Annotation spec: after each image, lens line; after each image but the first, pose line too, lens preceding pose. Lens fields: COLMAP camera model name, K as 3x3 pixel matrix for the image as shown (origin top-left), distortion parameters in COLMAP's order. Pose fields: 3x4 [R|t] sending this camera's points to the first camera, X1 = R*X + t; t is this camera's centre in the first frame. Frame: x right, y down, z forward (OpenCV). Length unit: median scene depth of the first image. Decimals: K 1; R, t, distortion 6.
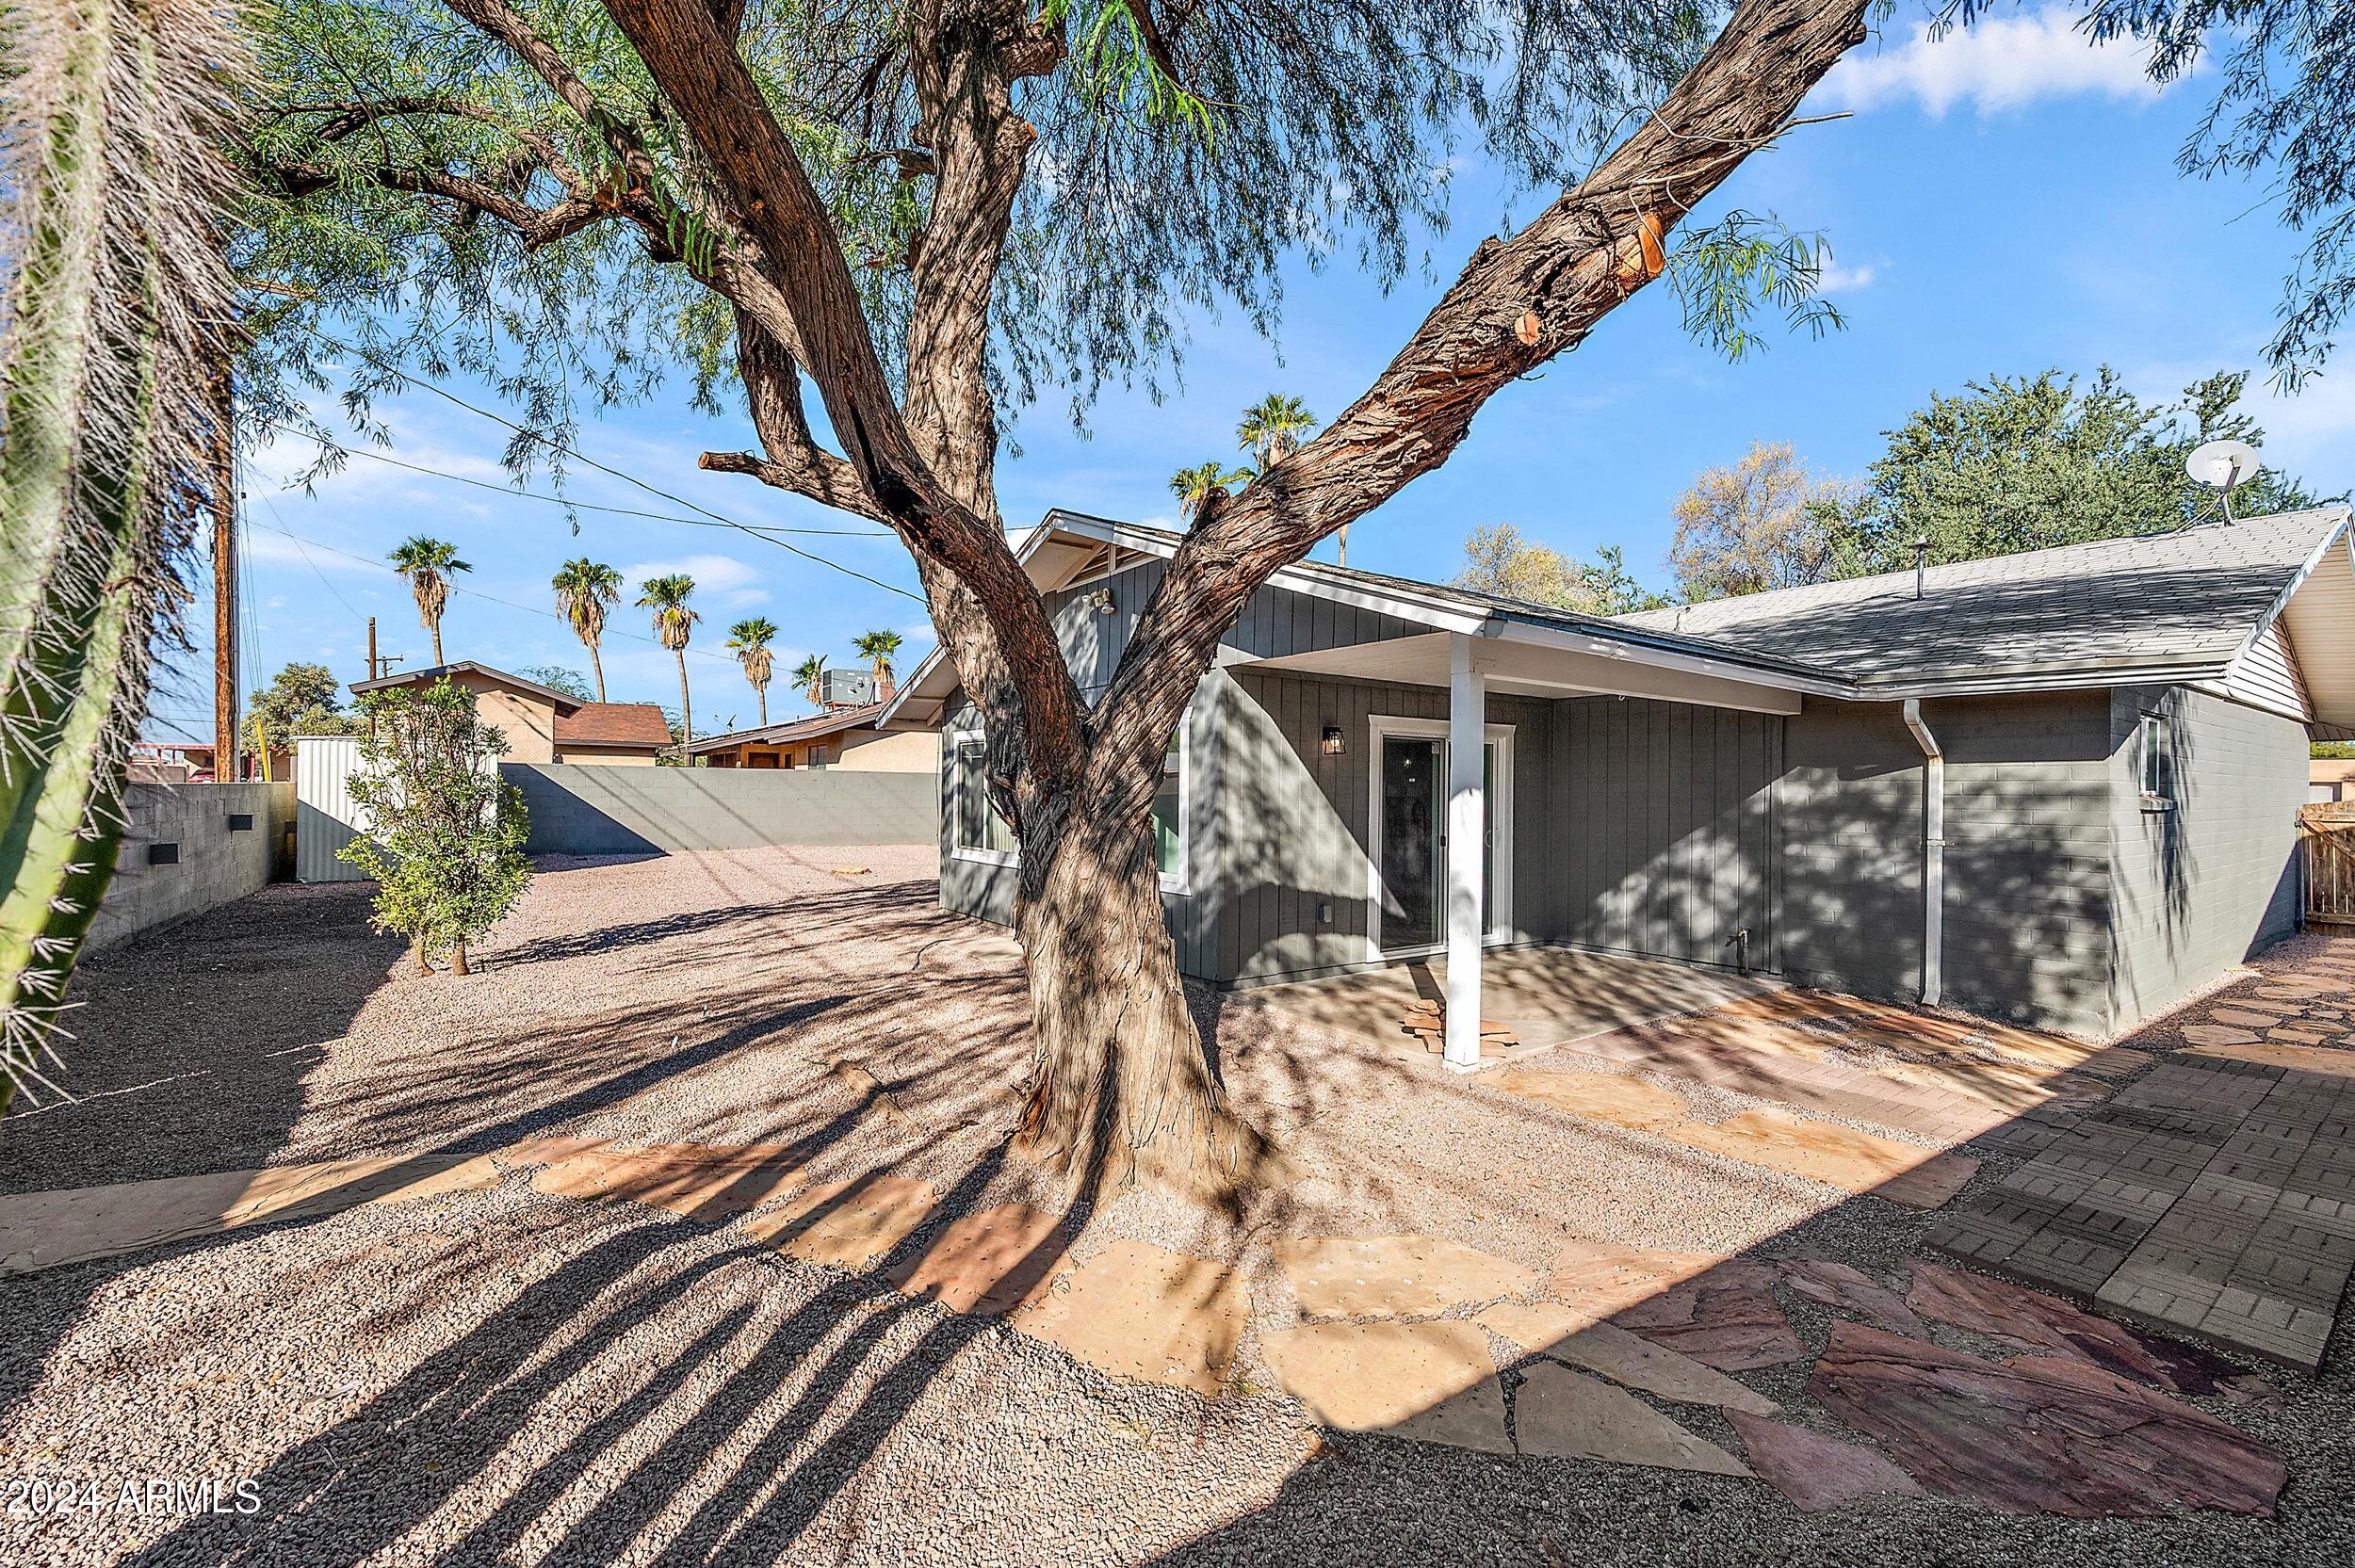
lens RADIAL K [[962.8, 0, 1179.0], [0, 962.8, 801.6], [0, 0, 1]] dist [0.001105, -0.001139]
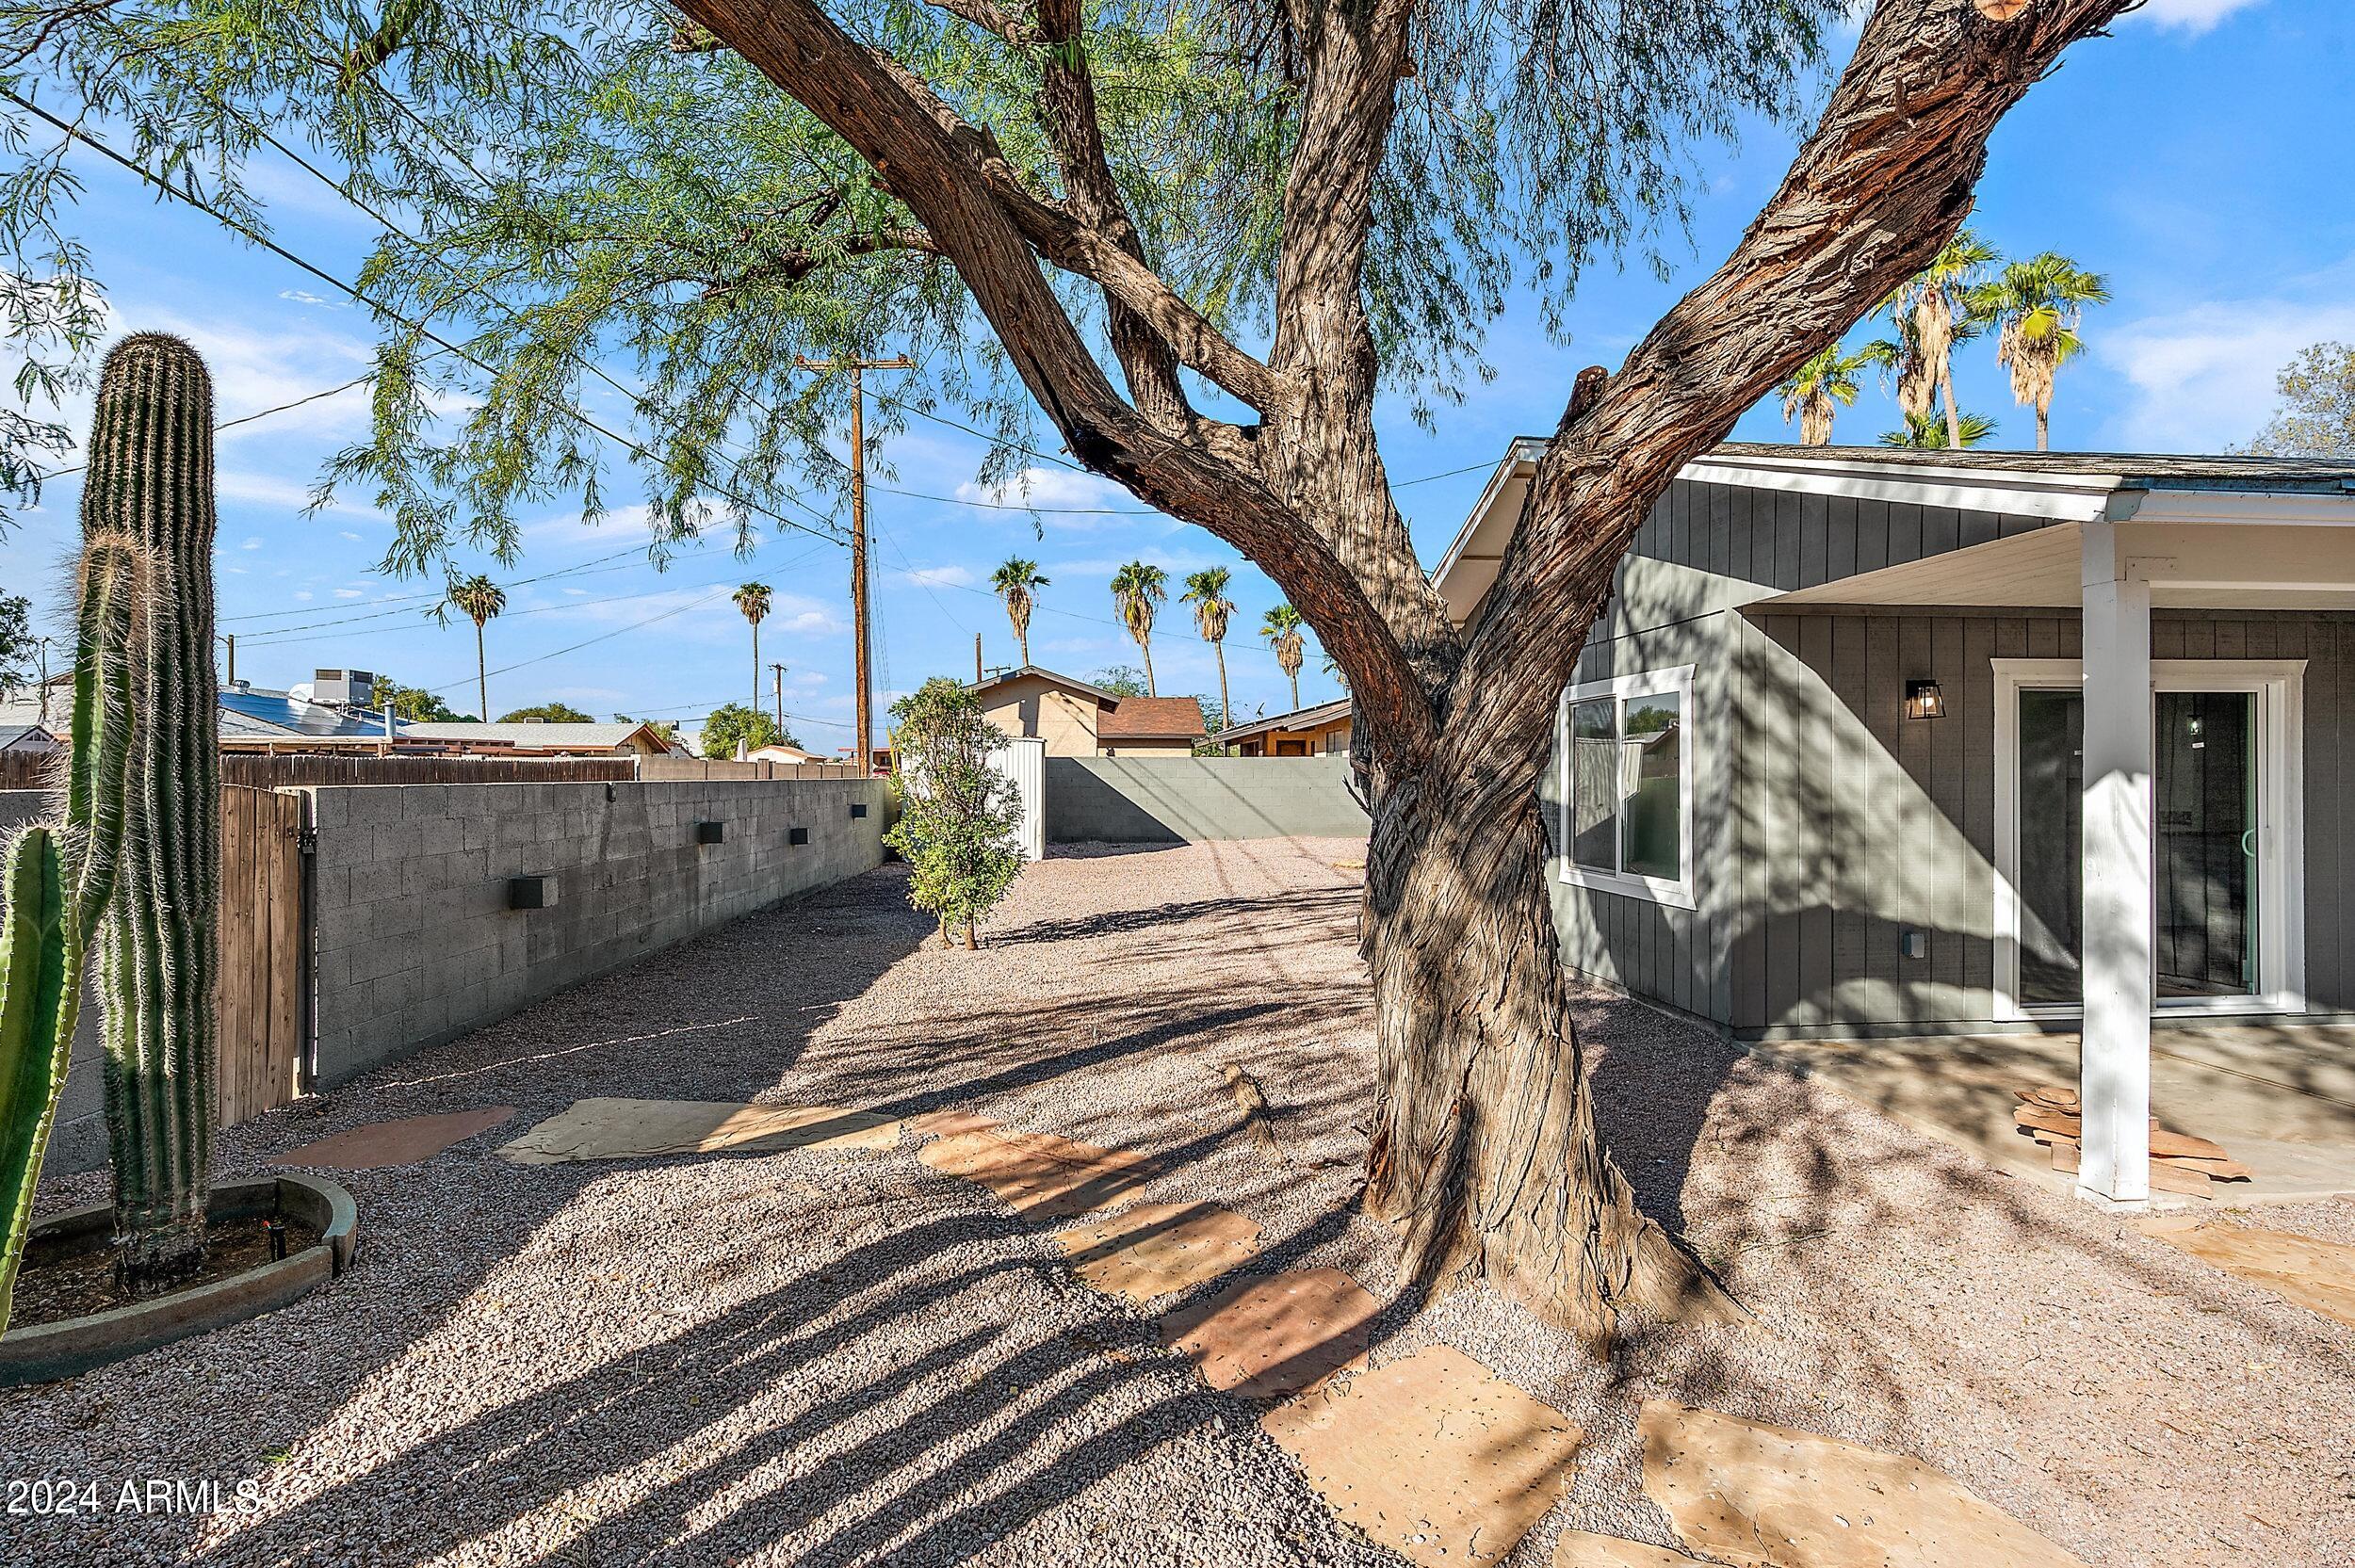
lens RADIAL K [[1079.6, 0, 1168.1], [0, 1079.6, 774.2], [0, 0, 1]] dist [-0.005171, -0.000353]
pose [[0.860434, -0.011371, -0.509436, 0.114833], [0.003322, 0.999855, -0.016707, -0.000058], [0.509552, 0.012682, 0.860346, 0.078669]]
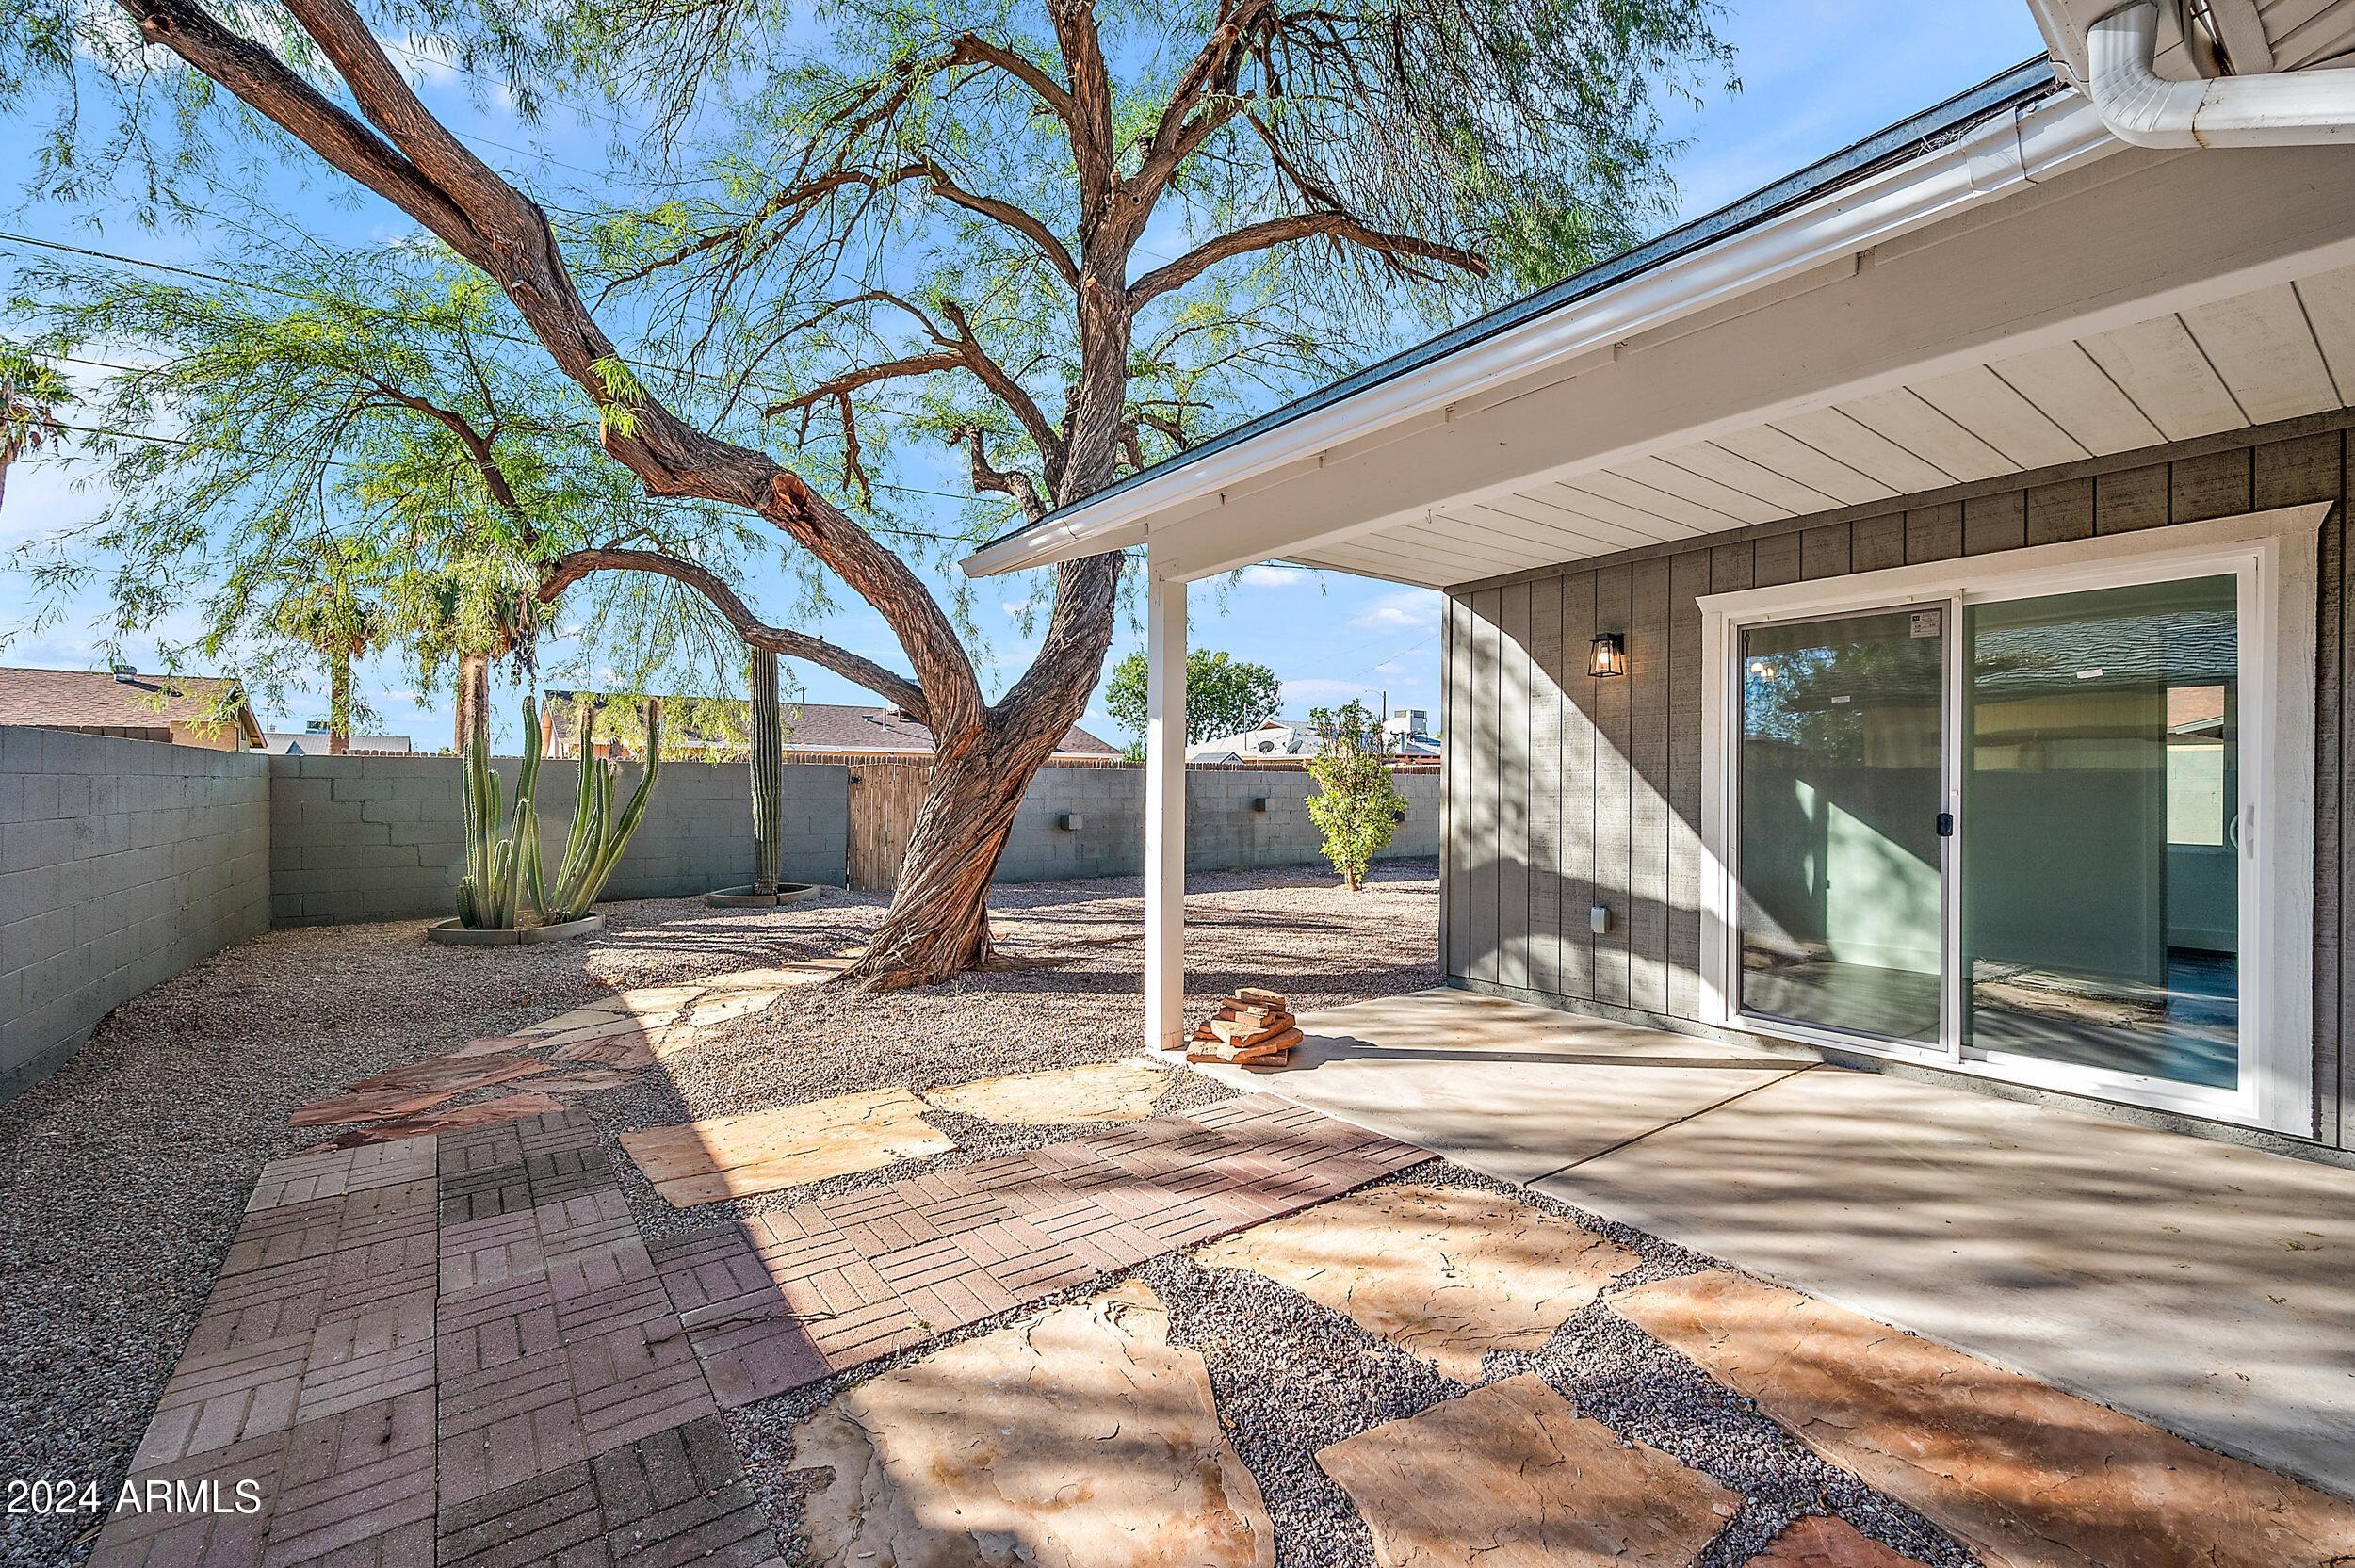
lens RADIAL K [[962.8, 0, 1168.9], [0, 962.8, 786.7], [0, 0, 1]] dist [0.001105, -0.001139]
pose [[0.024961, -0.011204, -0.999626, 1.168859], [-0.011871, 0.999863, -0.011503, 0.057517], [0.999618, 0.012153, 0.024825, 1.010186]]
